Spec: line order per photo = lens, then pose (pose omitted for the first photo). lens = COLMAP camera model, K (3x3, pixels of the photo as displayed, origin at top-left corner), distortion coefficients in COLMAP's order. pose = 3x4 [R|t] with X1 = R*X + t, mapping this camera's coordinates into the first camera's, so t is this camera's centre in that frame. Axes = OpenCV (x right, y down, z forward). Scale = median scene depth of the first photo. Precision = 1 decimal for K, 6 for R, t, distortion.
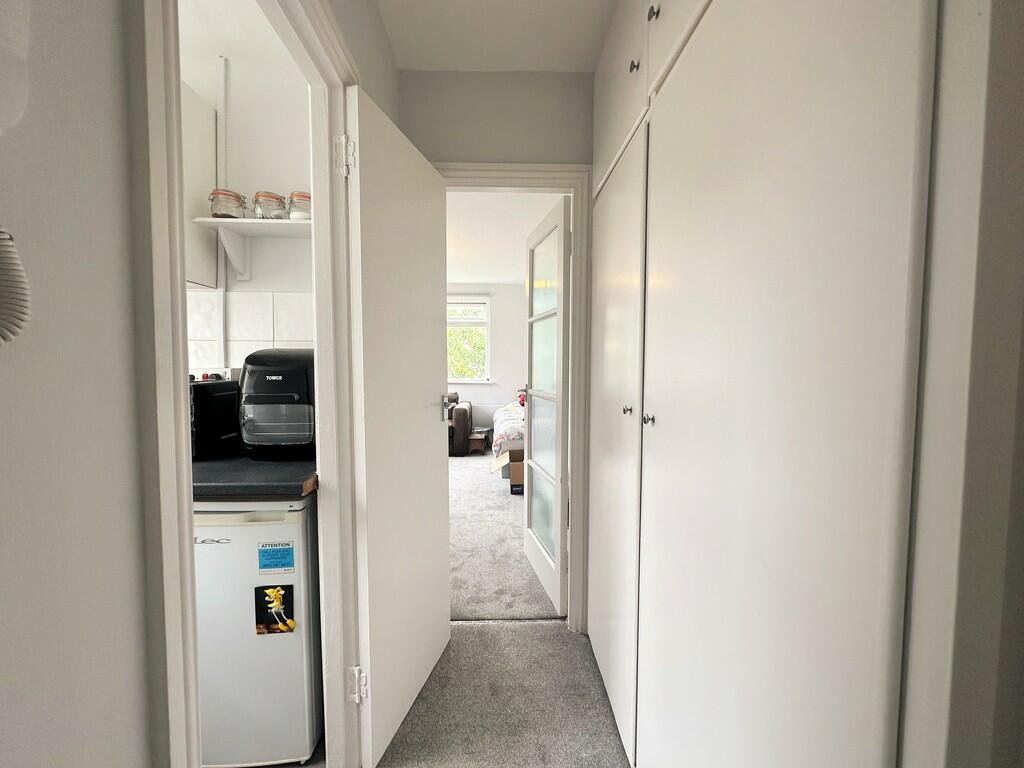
lens RADIAL K [[409.2, 0, 512.0], [0, 409.2, 384.0], [0, 0, 1]] dist [0.000268, 0.000814]
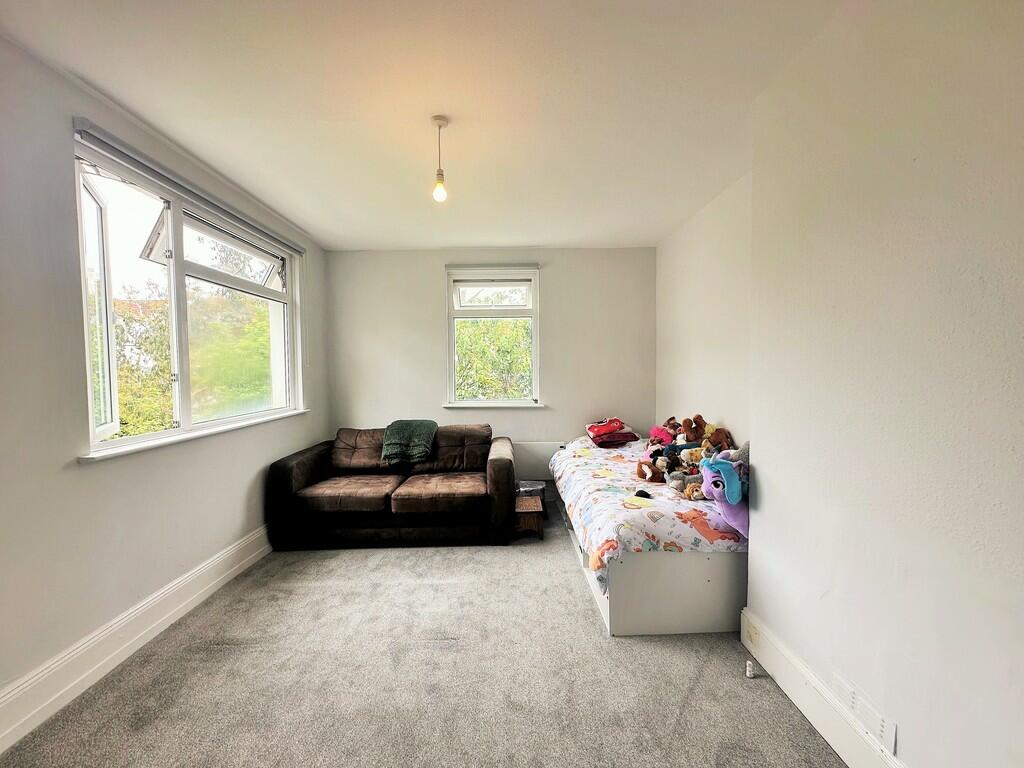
lens RADIAL K [[409.2, 0, 512.0], [0, 409.2, 384.0], [0, 0, 1]] dist [0.000268, 0.000814]
pose [[0.999774, -0.004988, -0.020667, -0.082944], [0.004689, 0.999884, -0.014482, -0.027674], [0.020737, 0.014381, 0.999682, 0.373832]]
